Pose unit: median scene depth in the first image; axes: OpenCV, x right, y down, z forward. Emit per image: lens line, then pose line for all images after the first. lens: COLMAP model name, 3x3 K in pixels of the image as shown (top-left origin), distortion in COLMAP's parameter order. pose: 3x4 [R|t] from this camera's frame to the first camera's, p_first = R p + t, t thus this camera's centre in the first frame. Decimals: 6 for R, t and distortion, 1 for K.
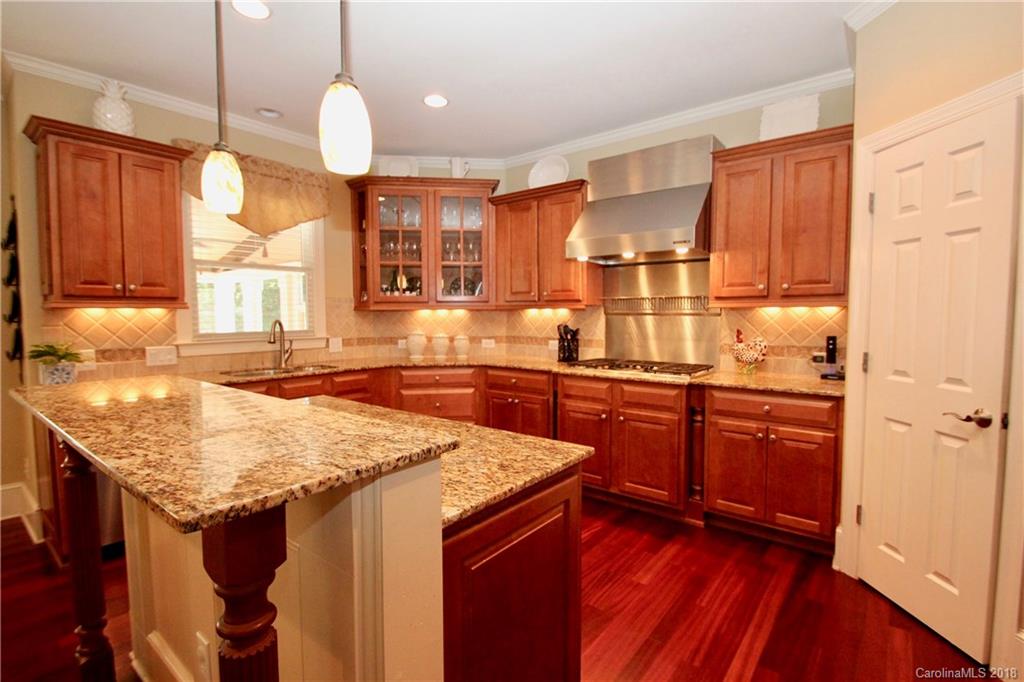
lens RADIAL K [[478.5, 0, 512.0], [0, 478.5, 341.0], [0, 0, 1]] dist [0.017353, -0.020372]
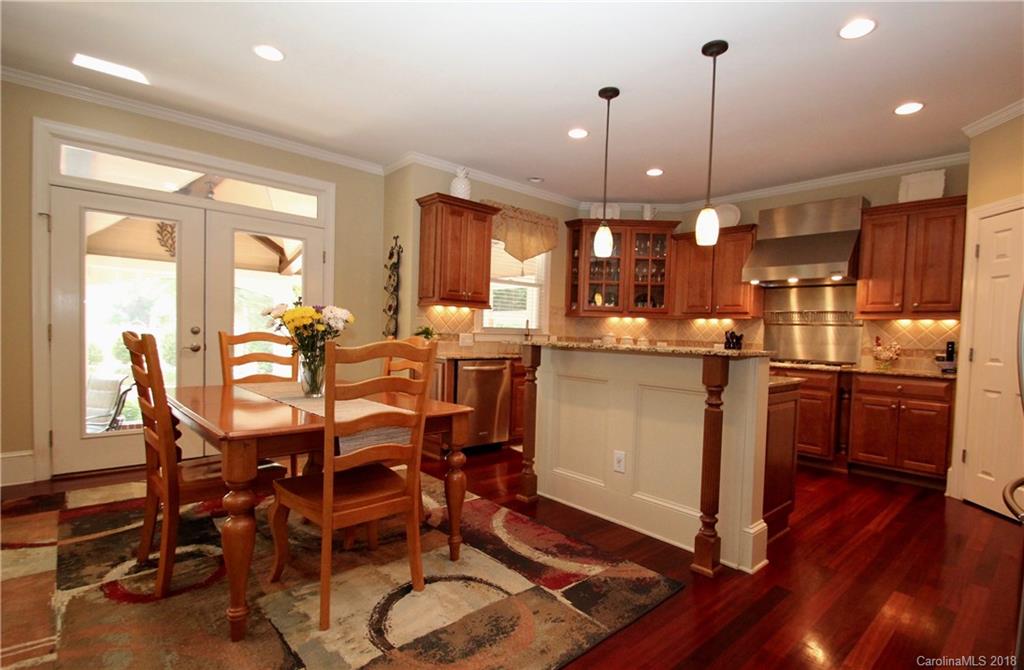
lens RADIAL K [[497.3, 0, 524.4], [0, 497.3, 351.6], [0, 0, 1]] dist [0.000879, -0.011104]
pose [[0.987801, 0.041087, -0.150203, -0.317496], [-0.044314, 0.998852, -0.018197, 0.093045], [0.149282, 0.024631, 0.988488, -0.563129]]
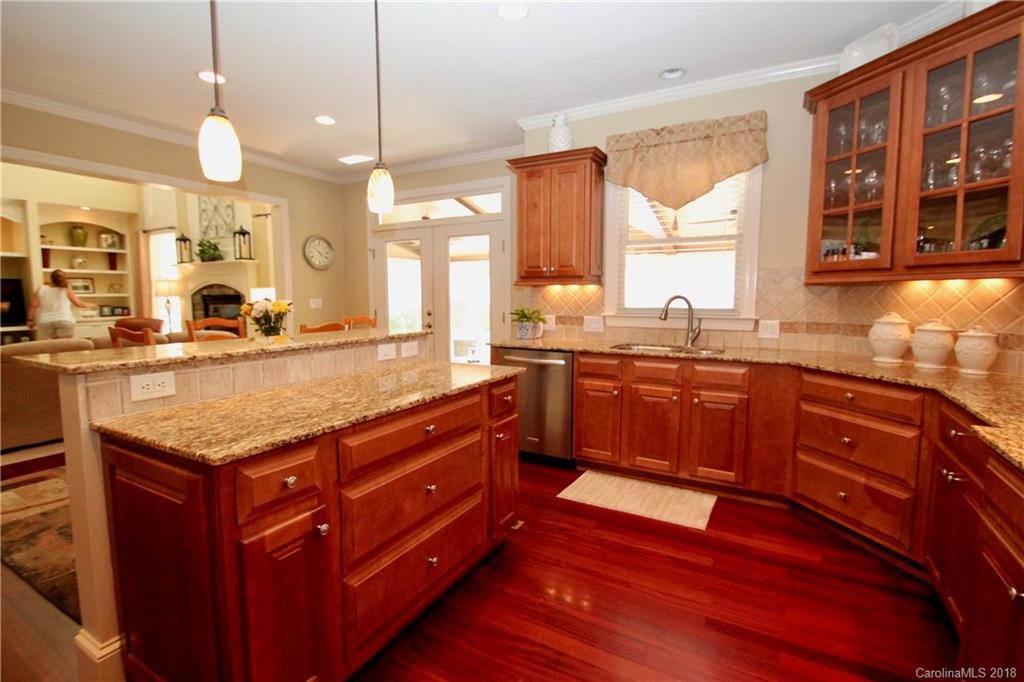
lens RADIAL K [[478.5, 0, 512.0], [0, 478.5, 341.0], [0, 0, 1]] dist [0.017353, -0.020372]
pose [[0.158028, 0.100726, -0.982284, 0.458855], [-0.056558, 0.994074, 0.092836, -0.029029], [0.985813, 0.040886, 0.162789, 0.619512]]
